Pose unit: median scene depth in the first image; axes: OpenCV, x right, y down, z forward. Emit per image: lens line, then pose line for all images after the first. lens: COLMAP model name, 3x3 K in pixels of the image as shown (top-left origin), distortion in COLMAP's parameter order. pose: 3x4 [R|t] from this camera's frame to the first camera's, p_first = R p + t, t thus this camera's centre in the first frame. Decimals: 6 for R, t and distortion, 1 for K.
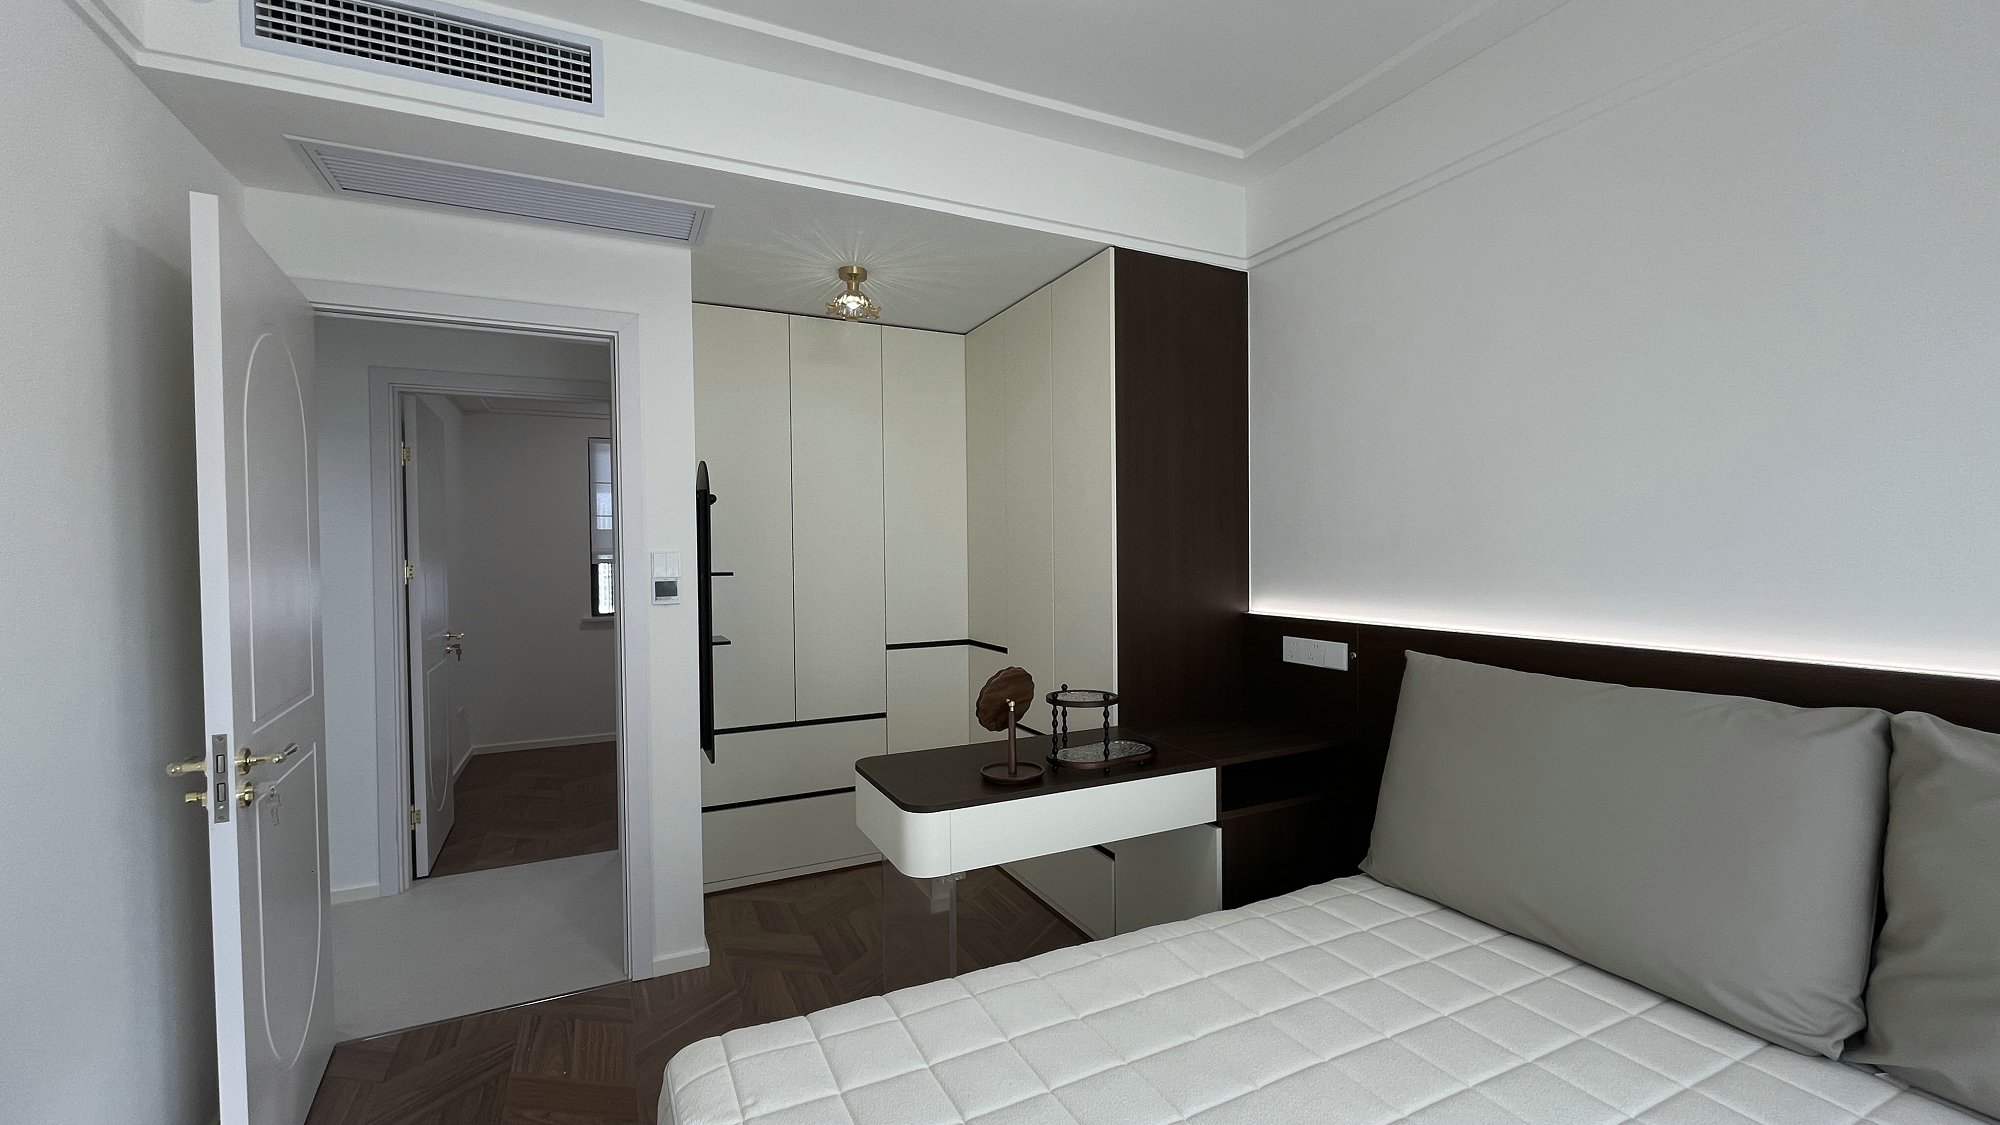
lens RADIAL K [[821.5, 0, 994.7], [0, 821.5, 564.8], [0, 0, 1]] dist [-0.000299, -0.000053]
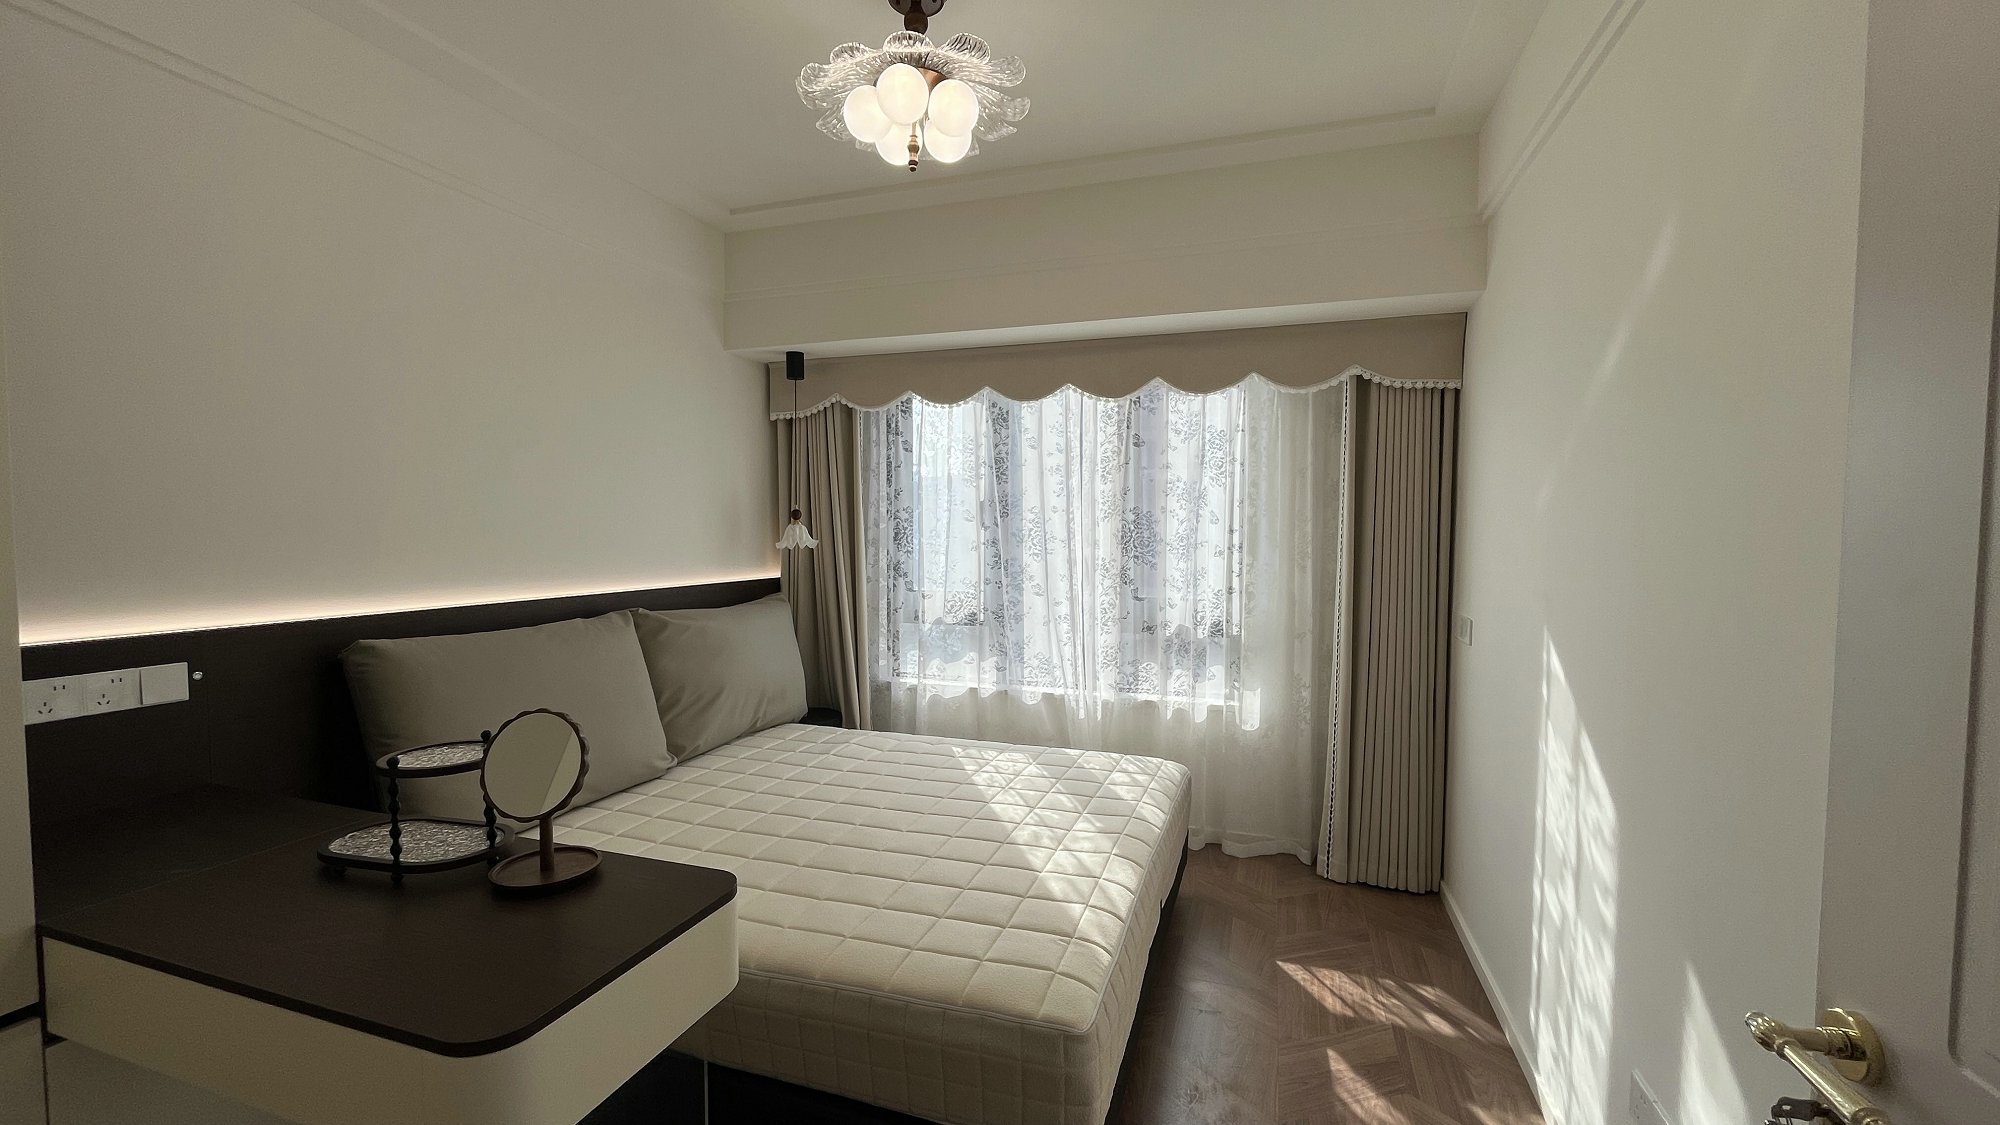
lens RADIAL K [[821.5, 0, 996.6], [0, 821.5, 567.7], [0, 0, 1]] dist [-0.000299, -0.000053]
pose [[-0.718828, -0.037857, 0.694157, -0.999173], [0.002593, 0.998363, 0.057133, -0.043524], [-0.695183, 0.042869, -0.717553, 1.797190]]
